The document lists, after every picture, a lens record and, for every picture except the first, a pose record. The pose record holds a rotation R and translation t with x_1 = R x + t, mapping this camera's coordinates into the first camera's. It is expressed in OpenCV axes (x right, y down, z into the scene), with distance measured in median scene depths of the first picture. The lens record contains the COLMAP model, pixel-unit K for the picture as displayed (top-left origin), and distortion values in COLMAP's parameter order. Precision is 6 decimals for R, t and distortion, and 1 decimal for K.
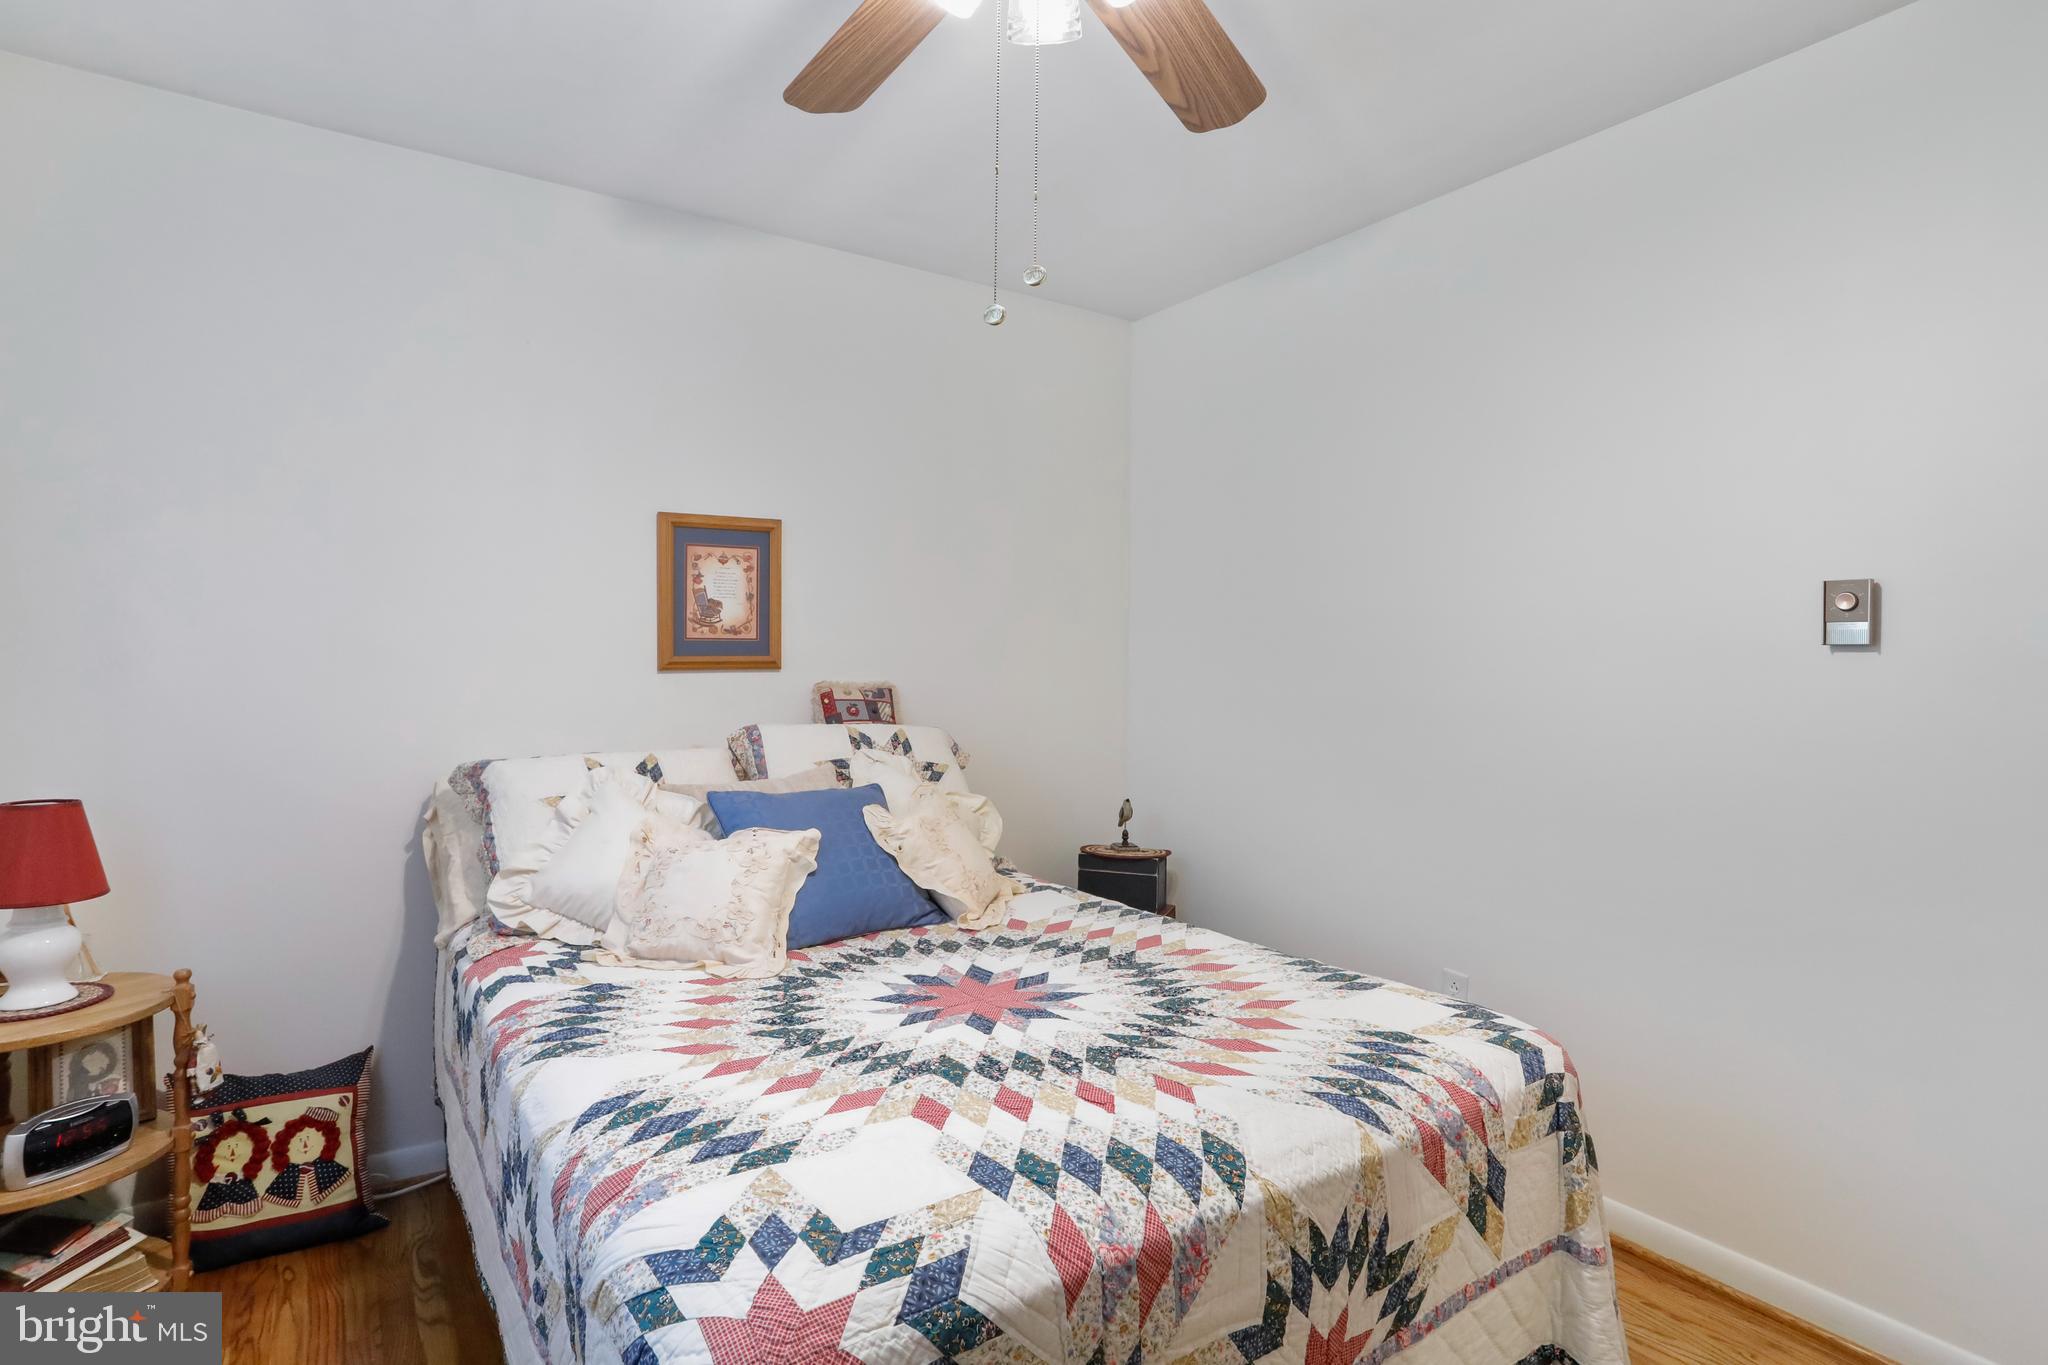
lens RADIAL K [[1046.7, 0, 1021.0], [0, 1046.7, 663.8], [0, 0, 1]] dist [-0.043329, 0.016955]
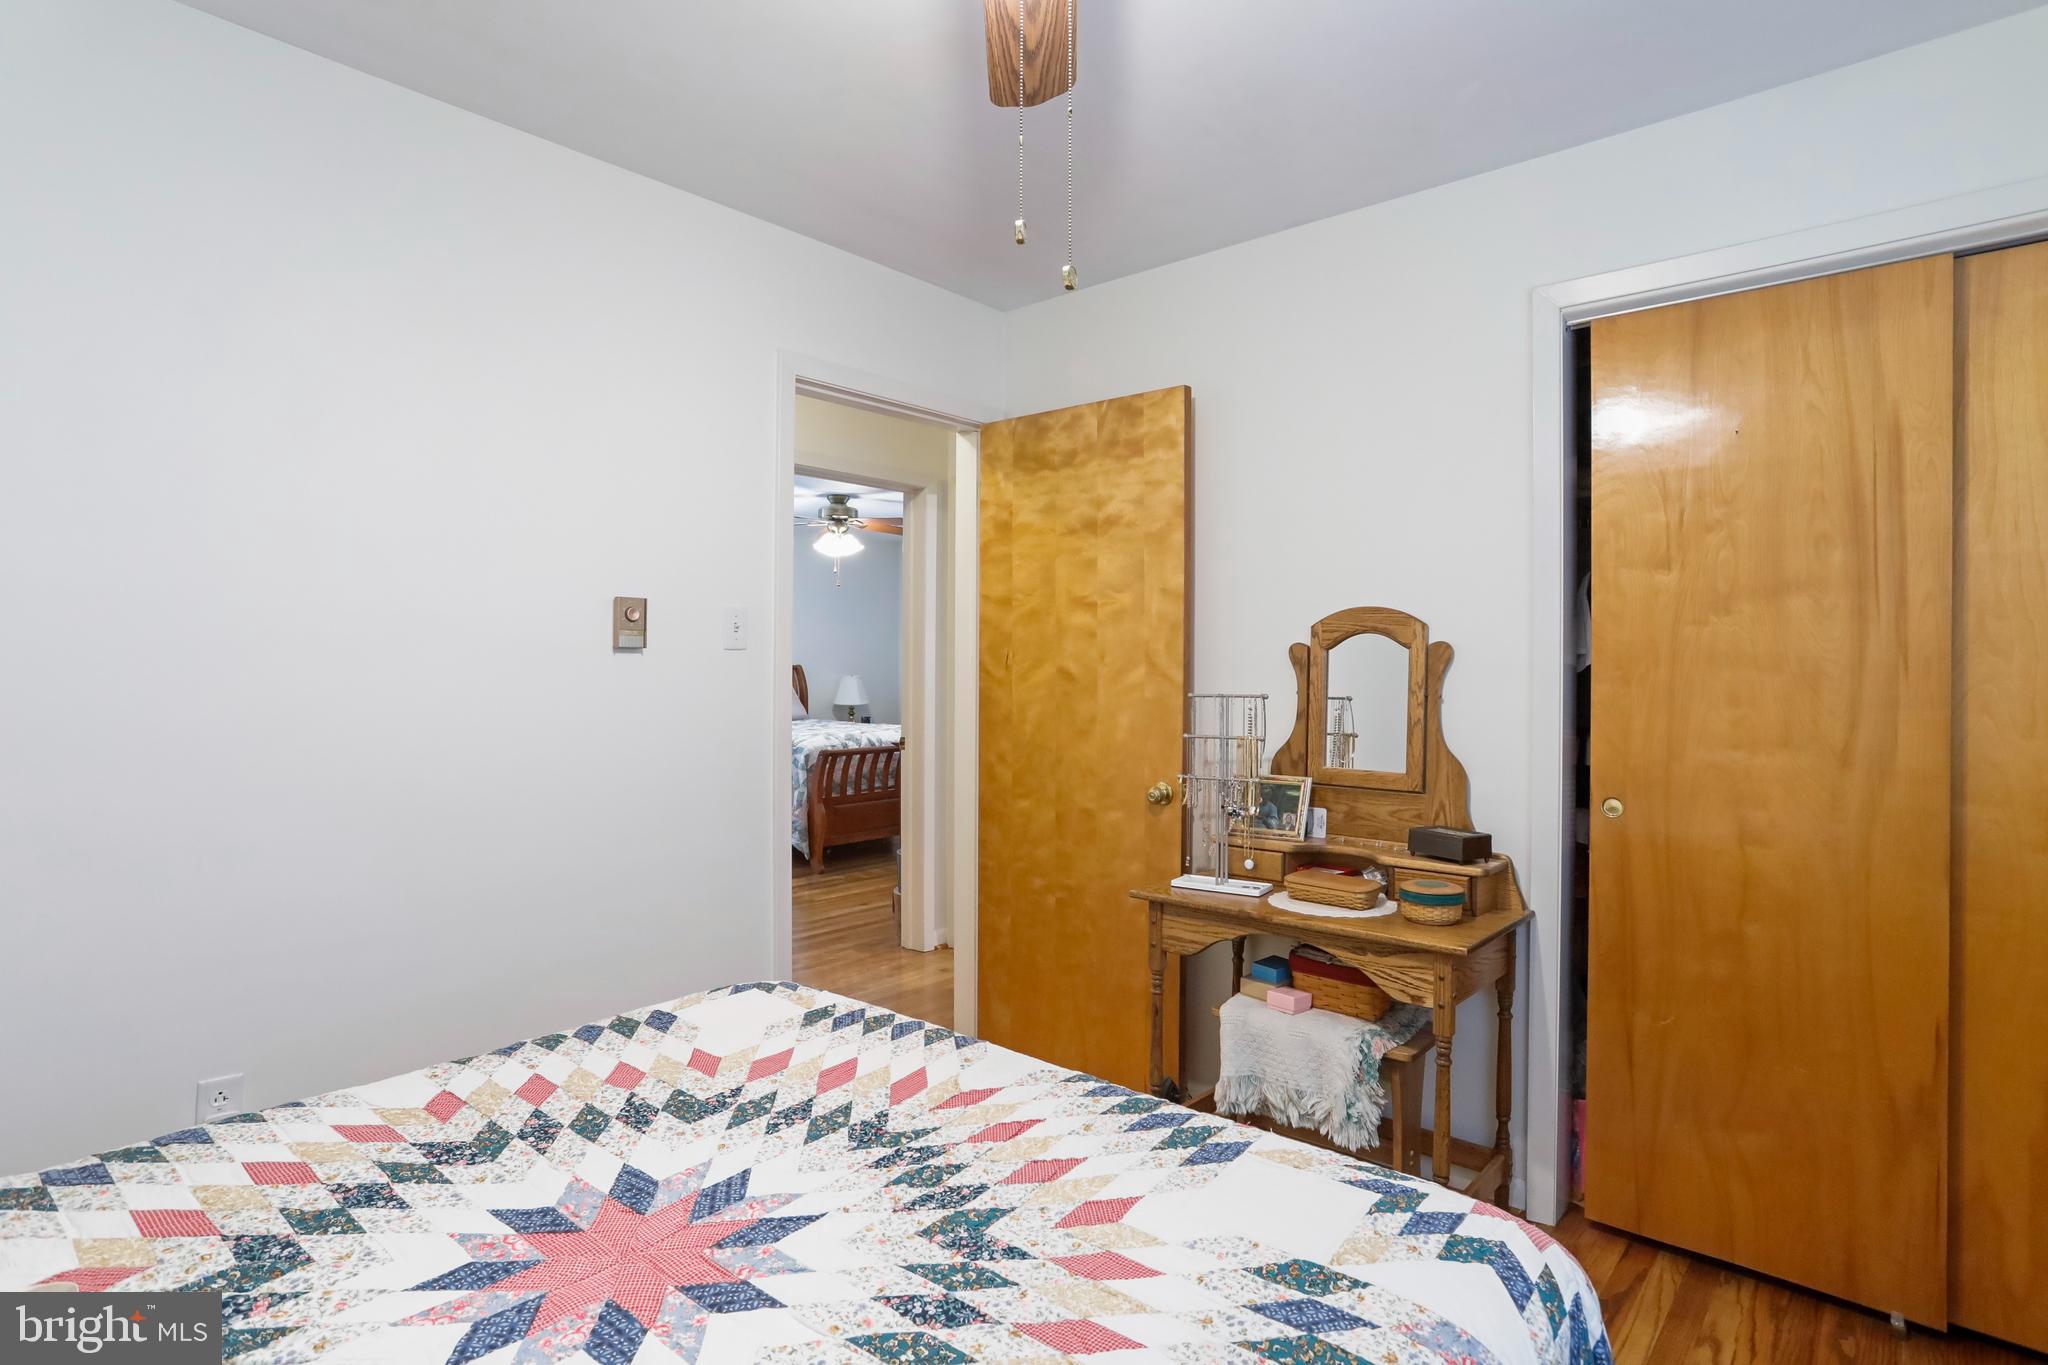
lens RADIAL K [[1046.7, 0, 1008.8], [0, 1046.7, 676.3], [0, 0, 1]] dist [-0.043329, 0.016955]
pose [[-0.239319, -0.019599, 0.970743, -0.602797], [-0.004616, 0.999808, 0.019048, -0.011782], [-0.970930, 0.000078, -0.239363, 0.877264]]
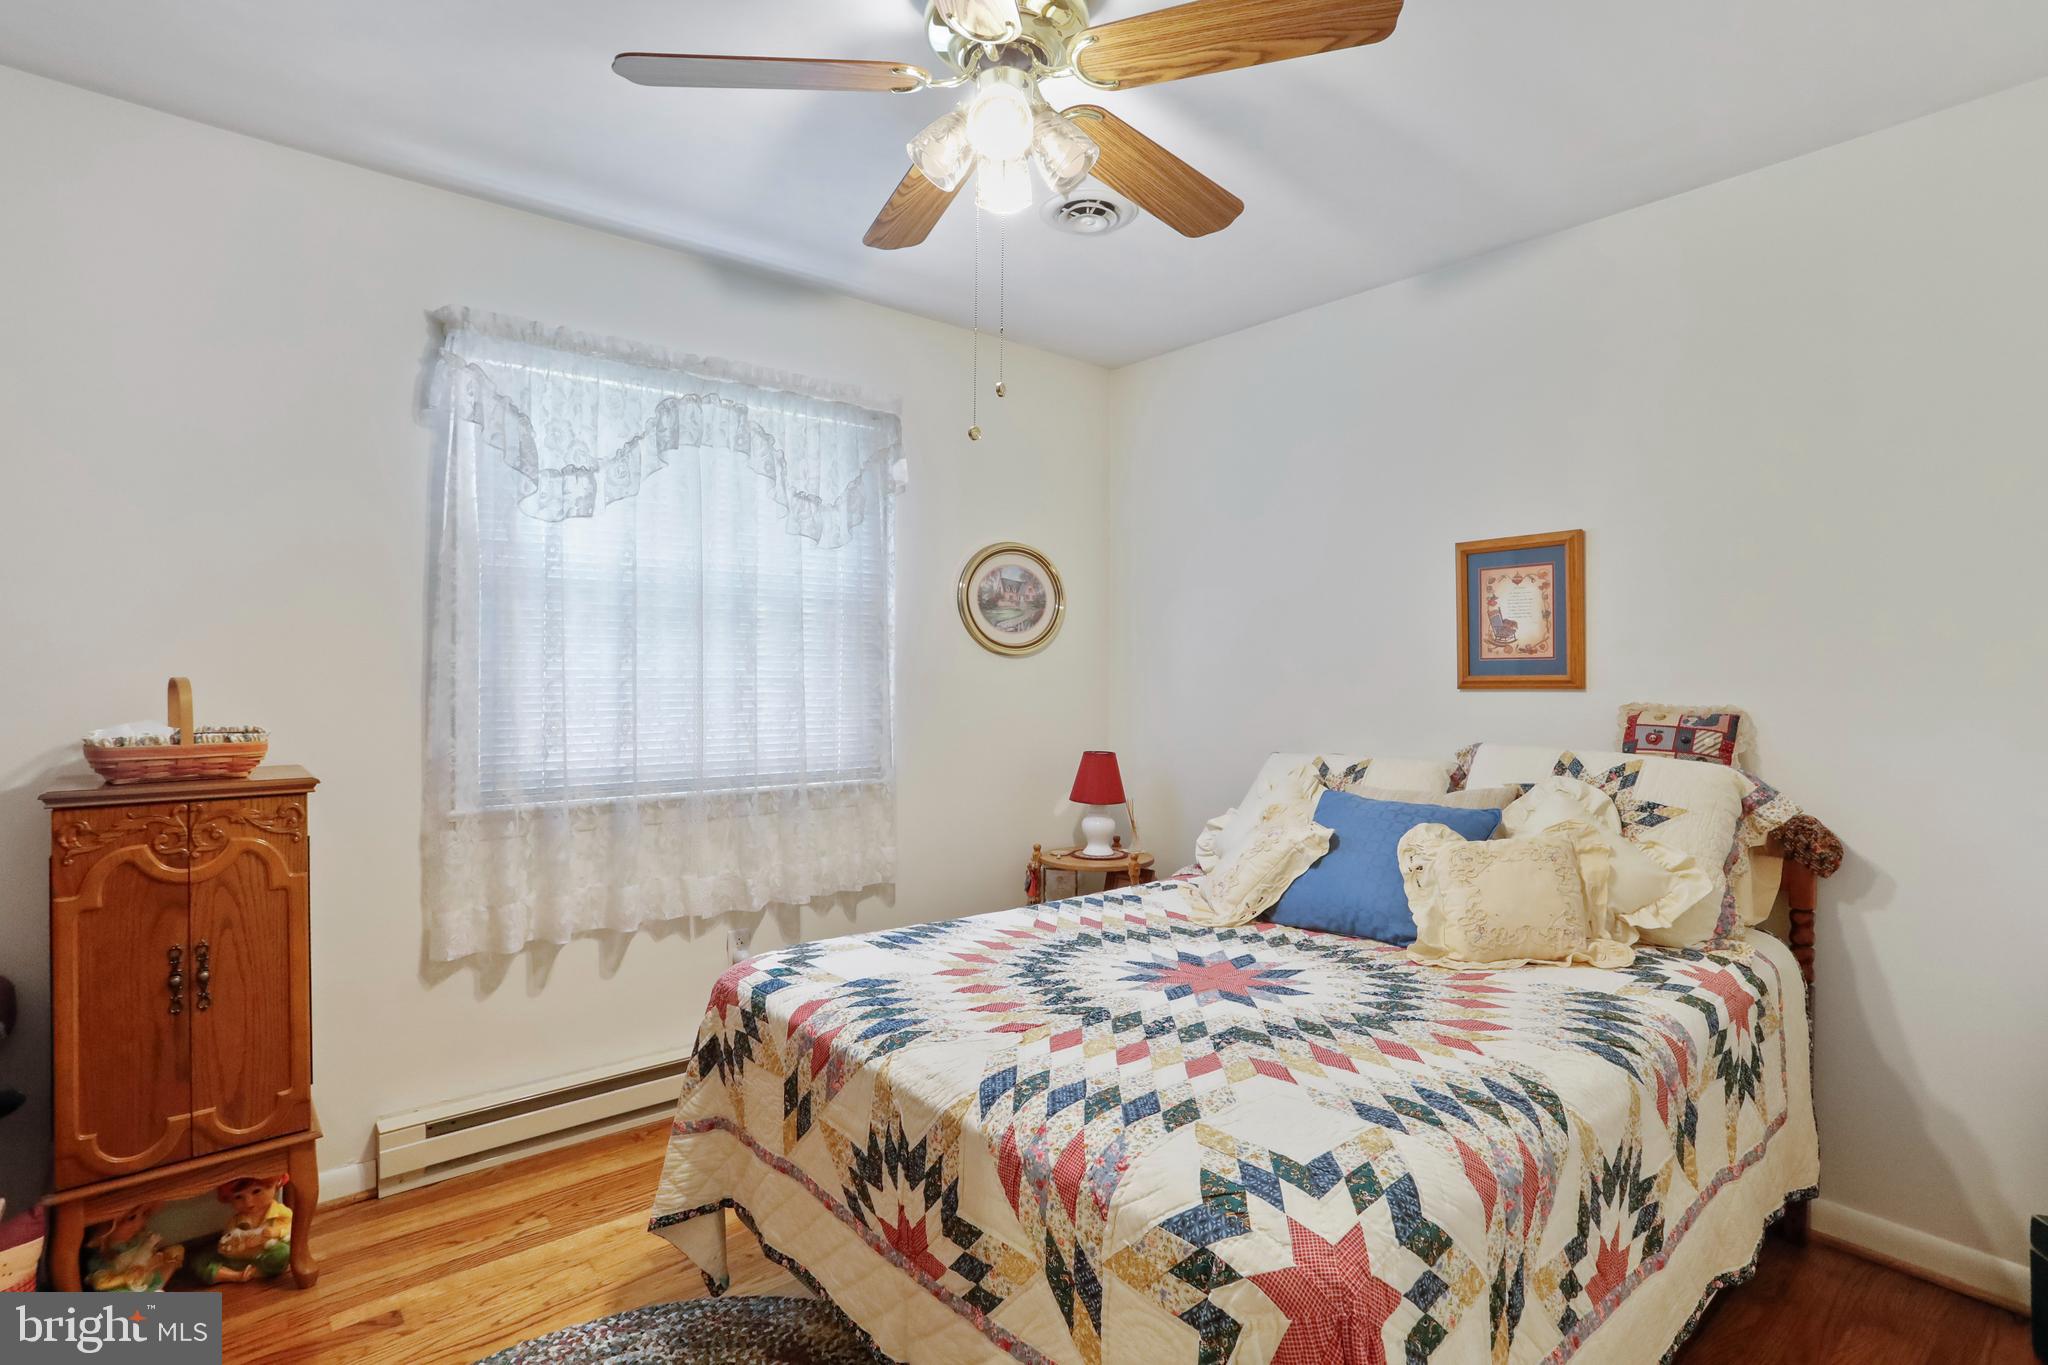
lens RADIAL K [[1007.7, 0, 1023.5], [0, 1007.7, 687.3], [0, 0, 1]] dist [-0.031743, 0.017327]
pose [[0.108533, 0.001874, -0.994091, 0.952689], [-0.006149, 0.999980, 0.001213, 0.008939], [0.994074, 0.005981, 0.108542, 0.641716]]
